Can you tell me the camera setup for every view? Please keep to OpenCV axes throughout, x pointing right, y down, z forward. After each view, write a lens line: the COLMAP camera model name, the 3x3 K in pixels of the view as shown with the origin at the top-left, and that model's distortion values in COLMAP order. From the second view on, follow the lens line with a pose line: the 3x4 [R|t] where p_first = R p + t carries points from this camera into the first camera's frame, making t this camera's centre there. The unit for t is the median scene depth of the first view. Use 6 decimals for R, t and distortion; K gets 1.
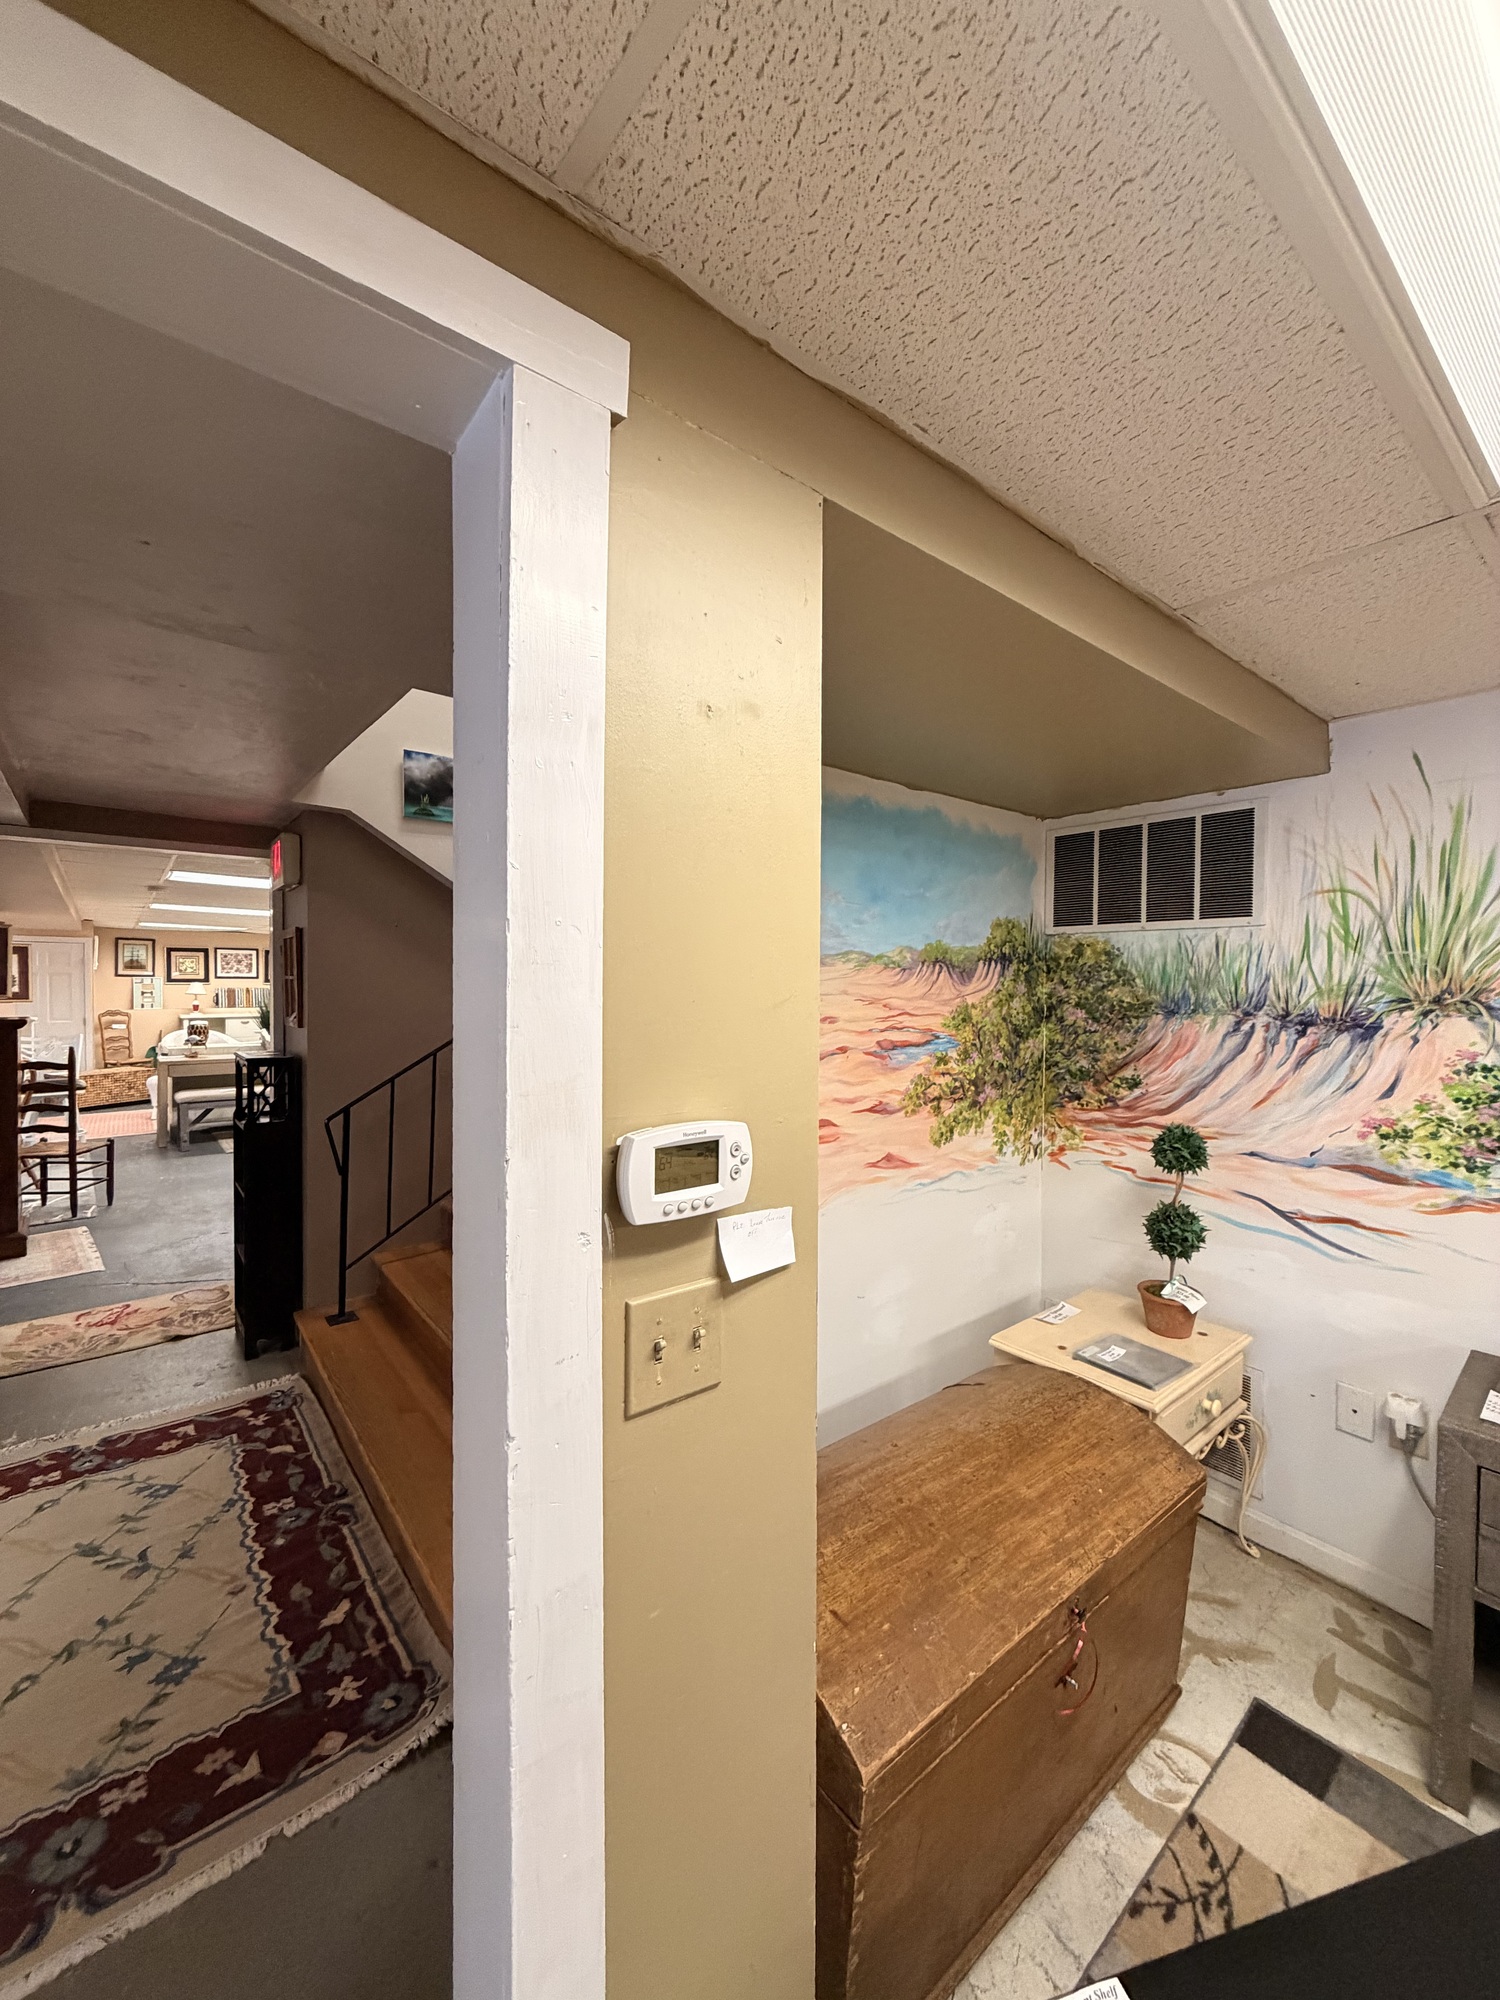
lens RADIAL K [[796.0, 0, 754.7], [0, 796.0, 994.6], [0, 0, 1]] dist [-0.000006, 0.000170]
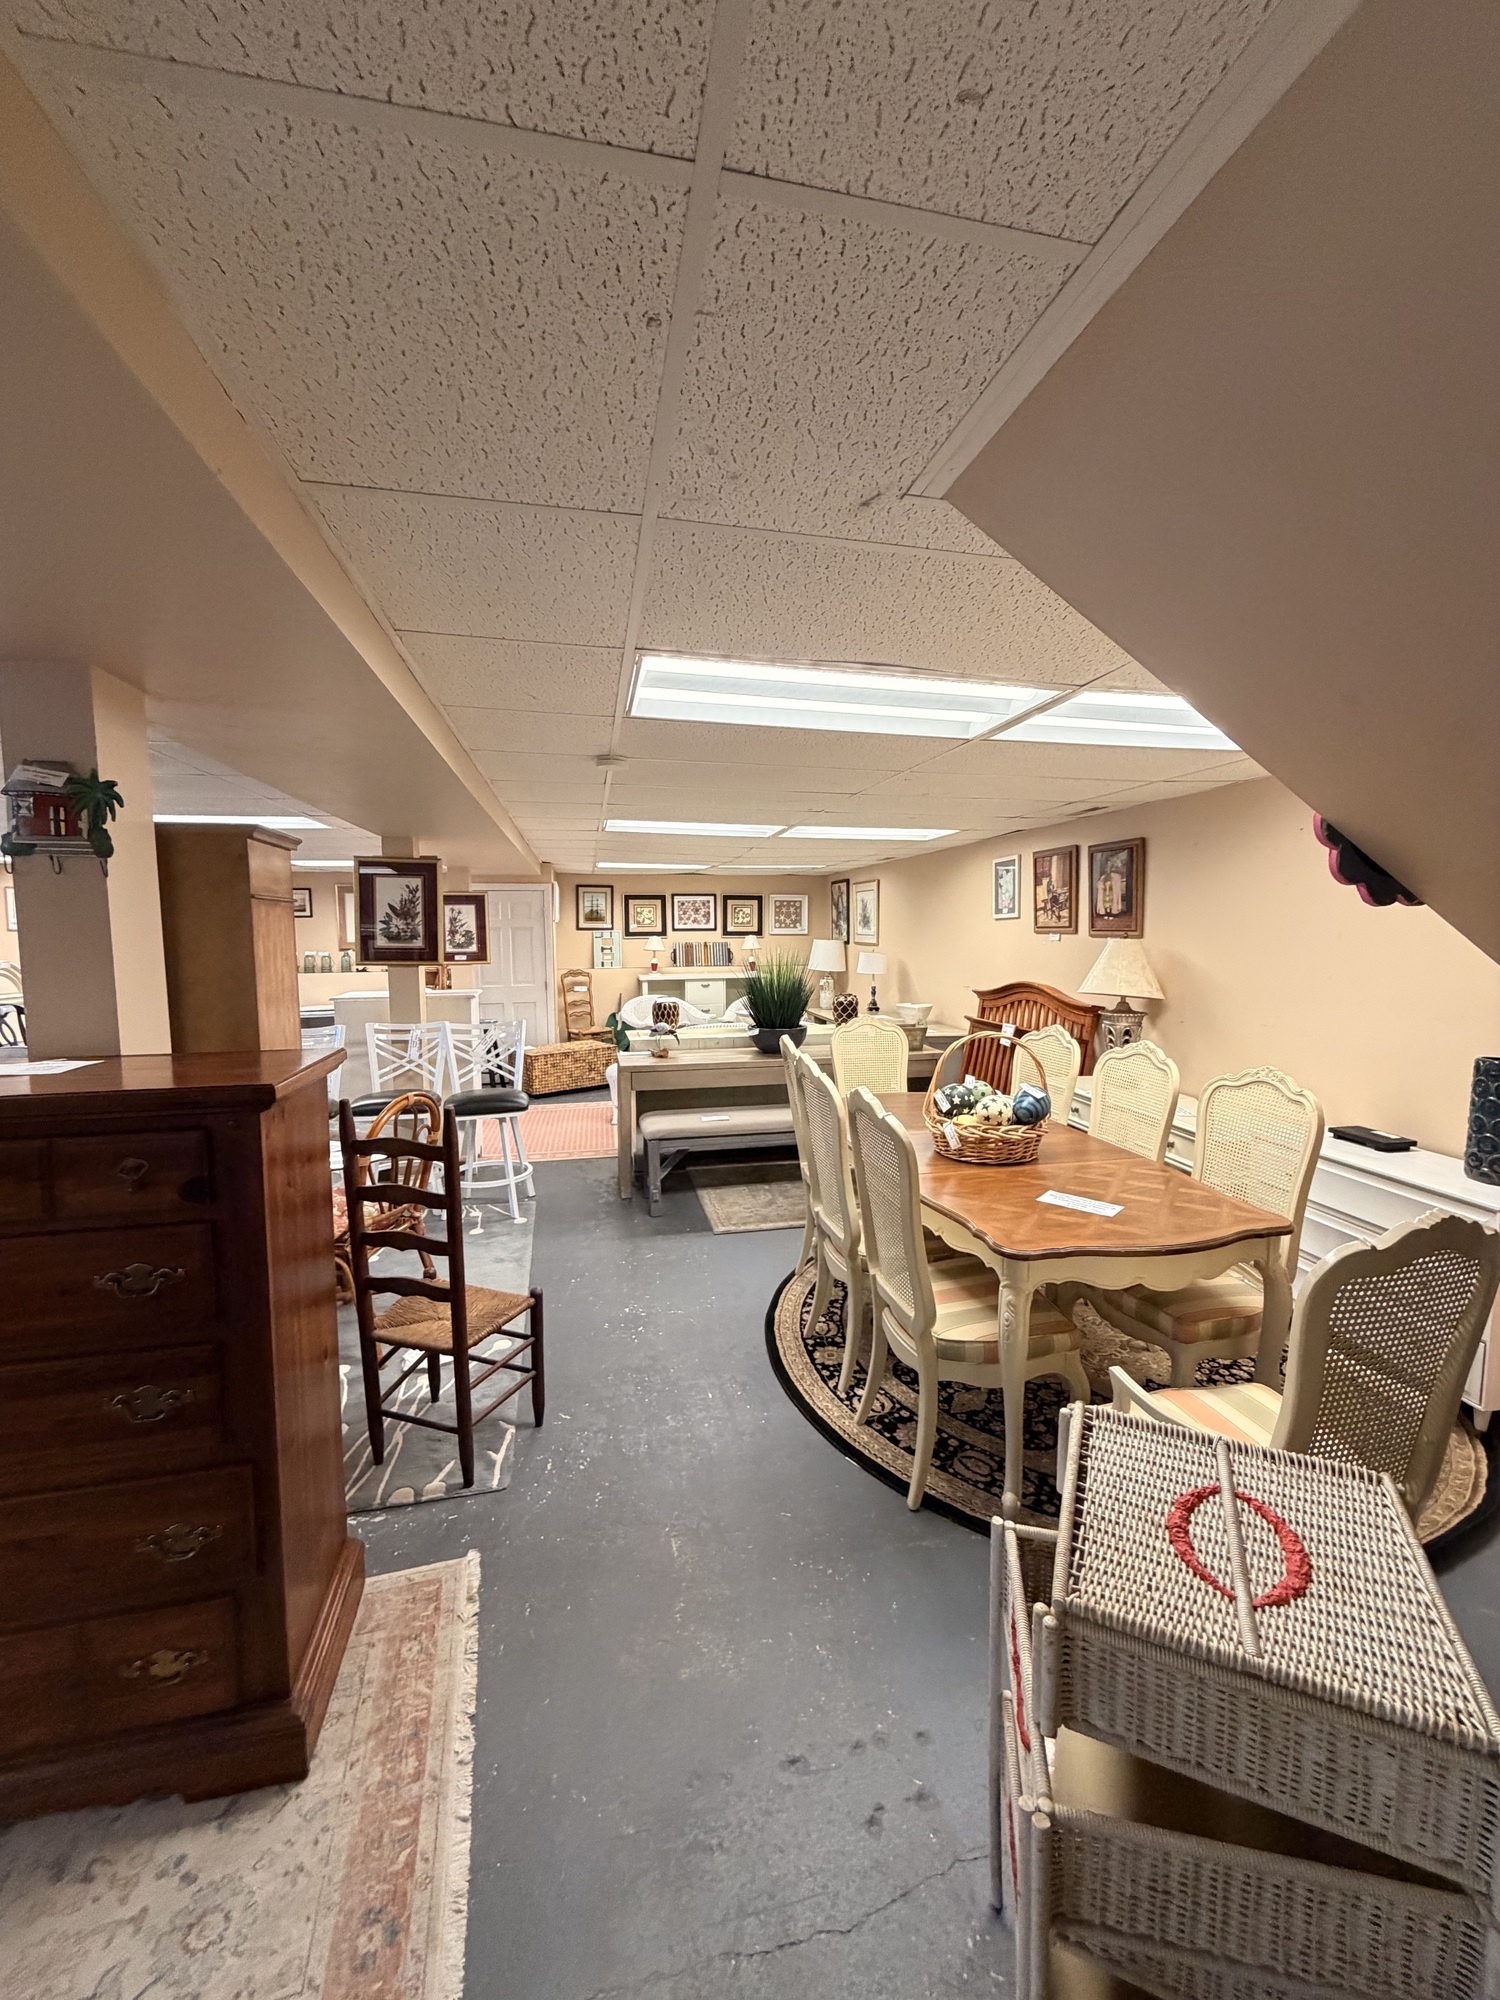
lens RADIAL K [[796.0, 0, 751.7], [0, 796.0, 996.4], [0, 0, 1]] dist [-0.000006, 0.000170]
pose [[0.888508, 0.026768, -0.458079, -0.245043], [0.004986, 0.997675, 0.067971, -0.009083], [0.458833, -0.062677, 0.886309, 0.328292]]
